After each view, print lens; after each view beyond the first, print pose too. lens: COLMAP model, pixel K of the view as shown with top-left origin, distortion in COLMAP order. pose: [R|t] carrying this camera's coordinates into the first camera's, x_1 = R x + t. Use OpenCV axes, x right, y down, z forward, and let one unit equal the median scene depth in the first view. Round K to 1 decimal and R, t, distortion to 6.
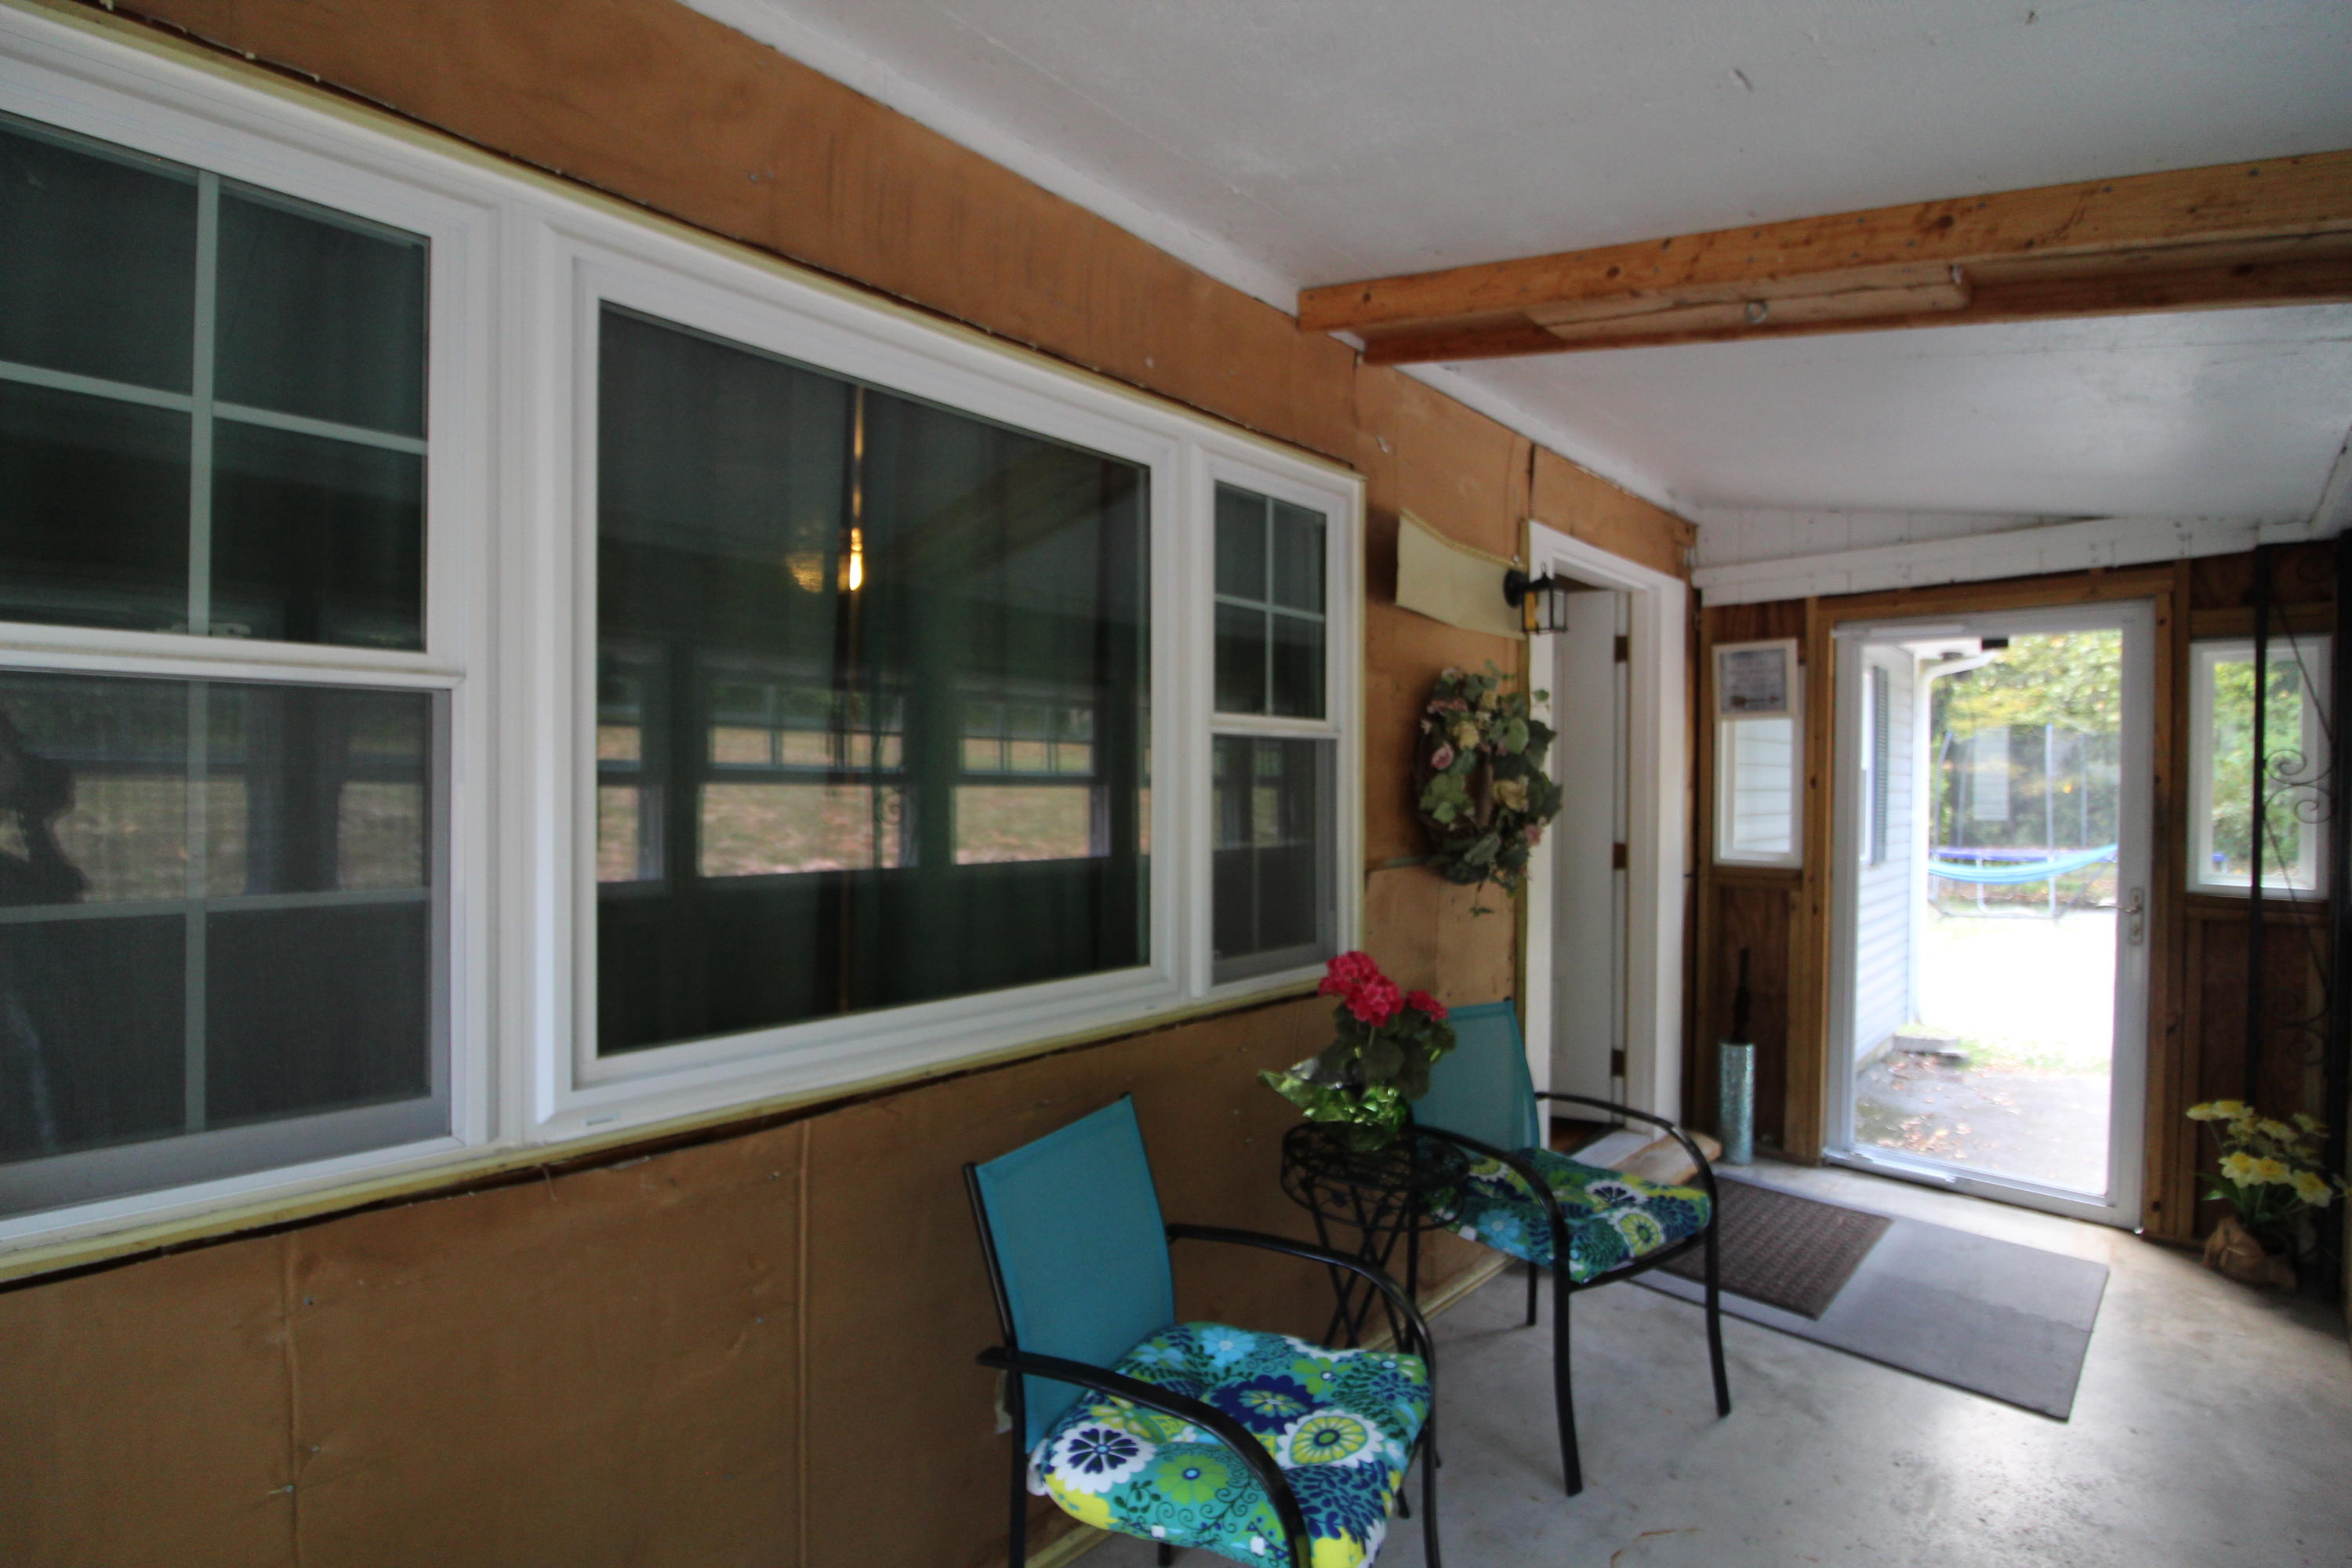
lens RADIAL K [[1087.7, 0, 1166.5], [0, 1087.7, 785.8], [0, 0, 1]] dist [0.000322, -0.013187]
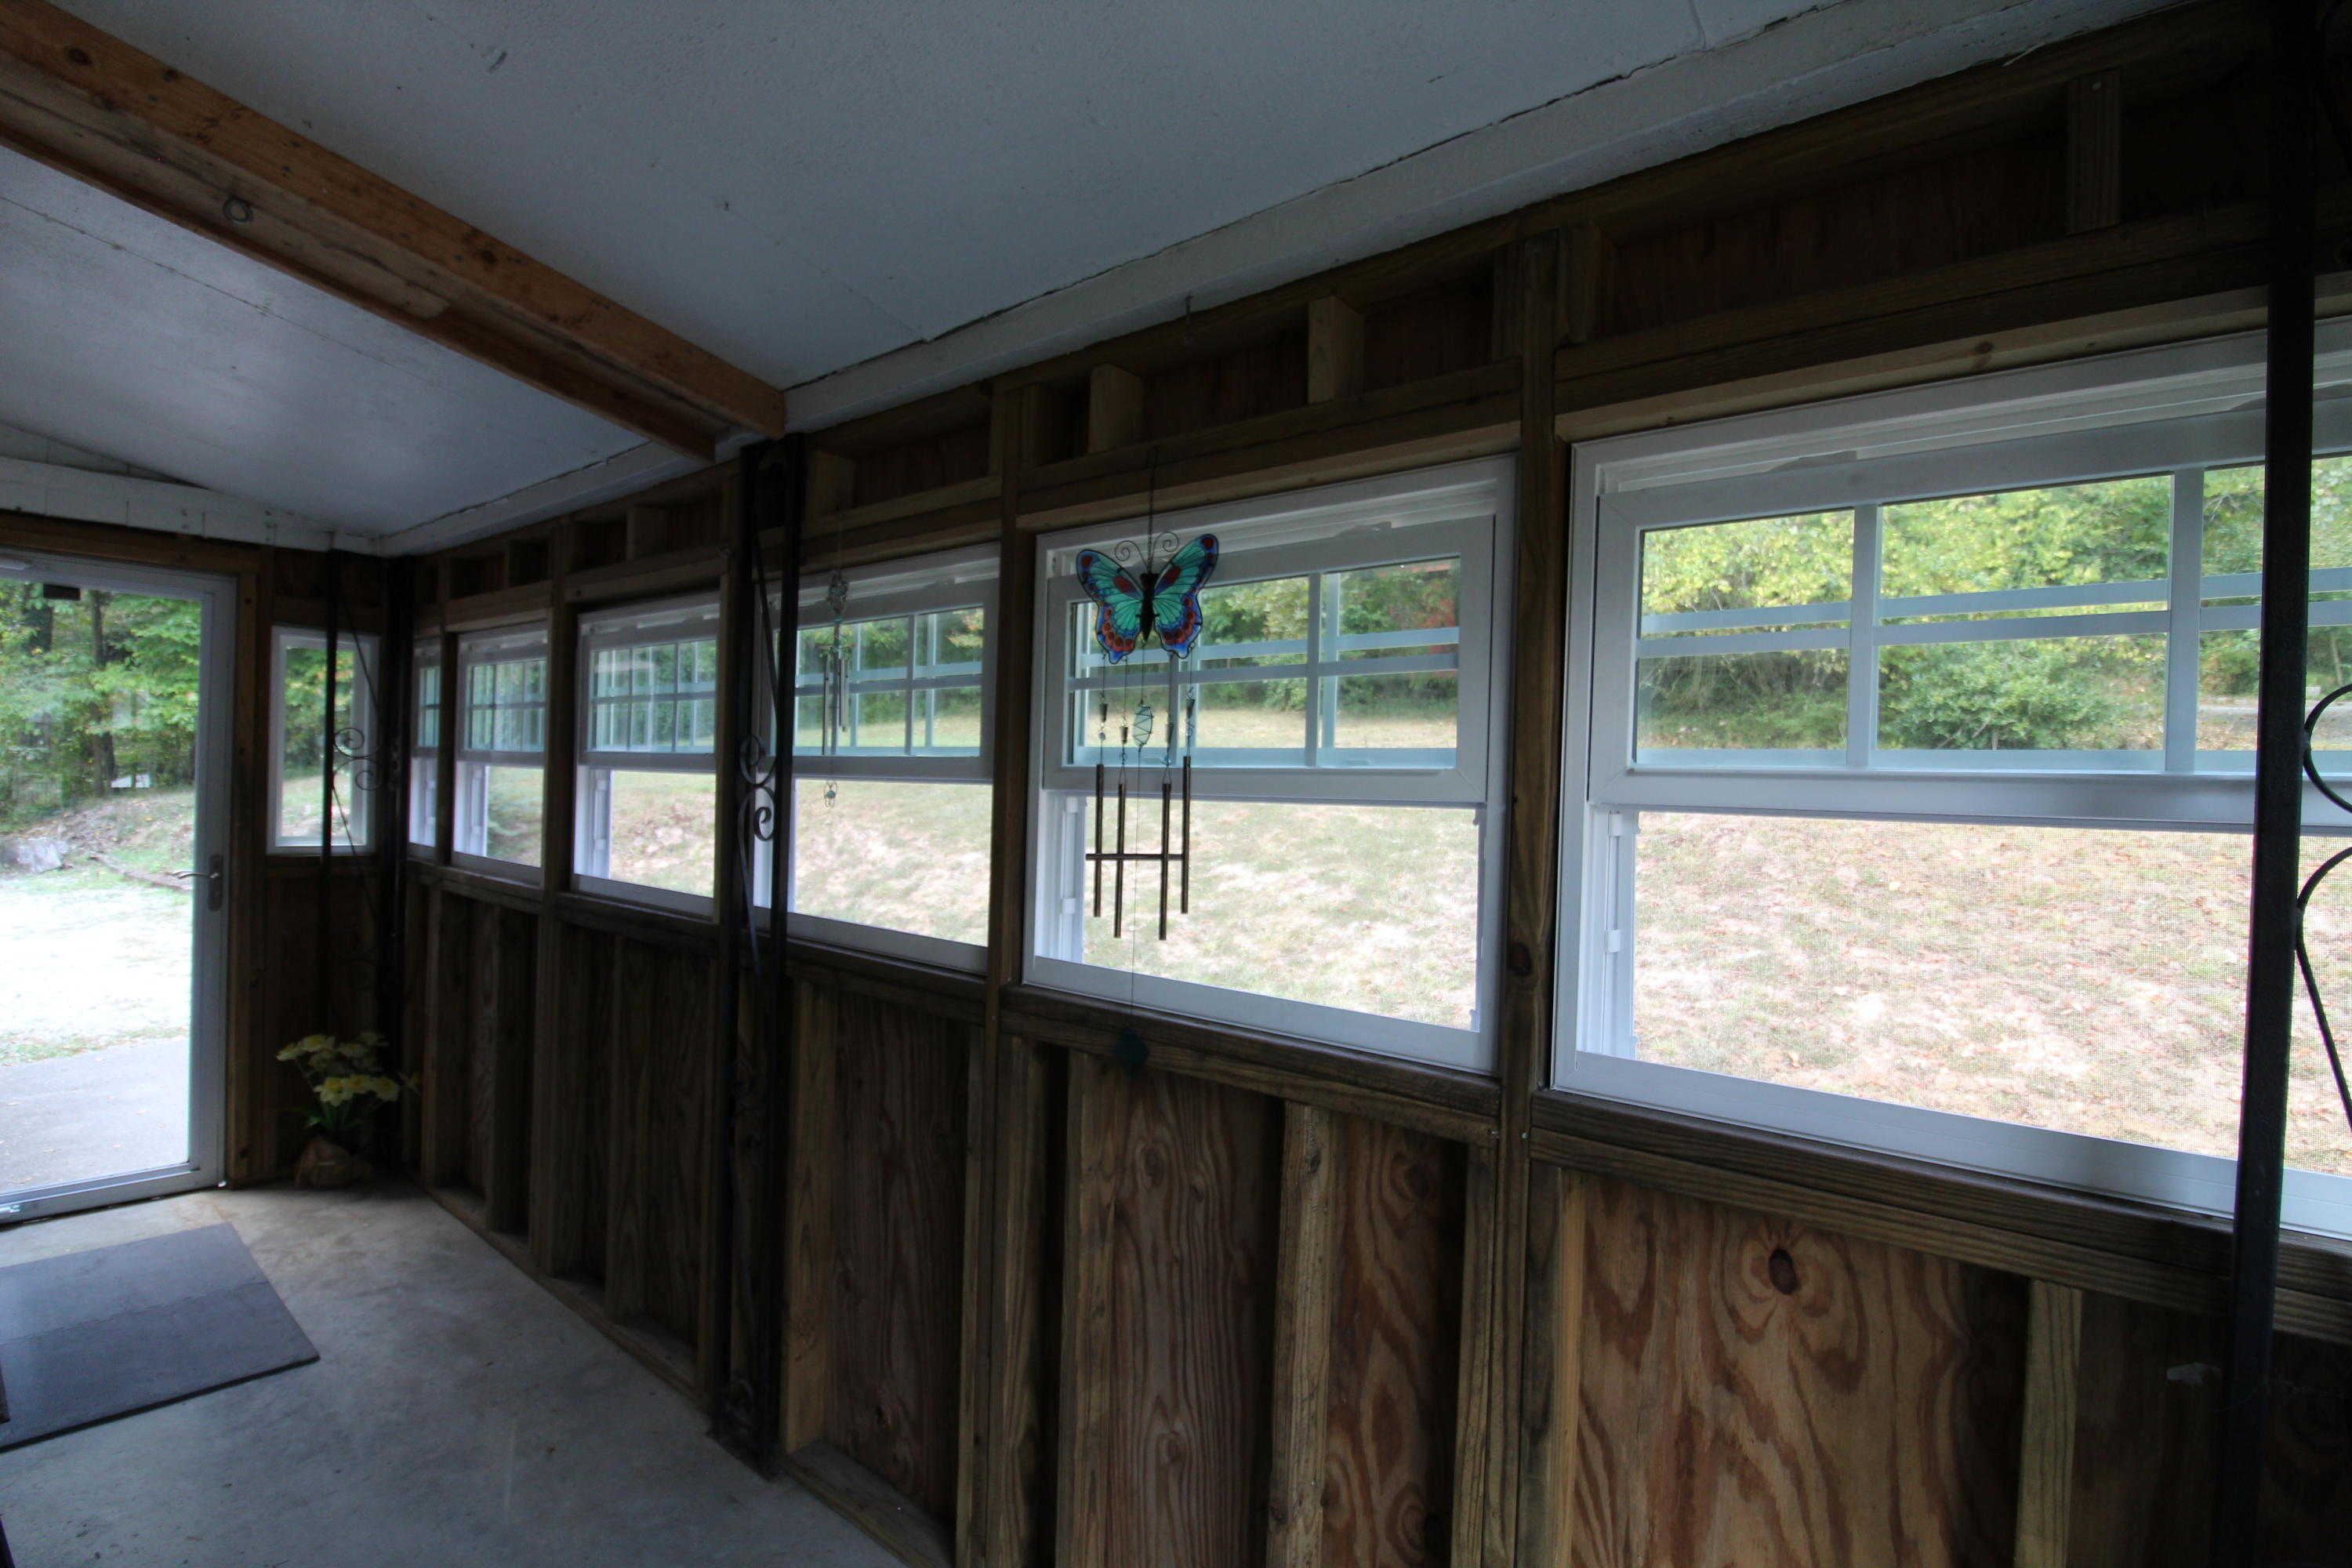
lens RADIAL K [[1087.7, 0, 1166.5], [0, 1087.7, 785.8], [0, 0, 1]] dist [0.000322, -0.013187]
pose [[-0.077076, -0.013662, 0.996932, -0.221047], [-0.028950, 0.999515, 0.011460, -0.010382], [-0.996605, -0.027978, -0.077435, 0.199608]]
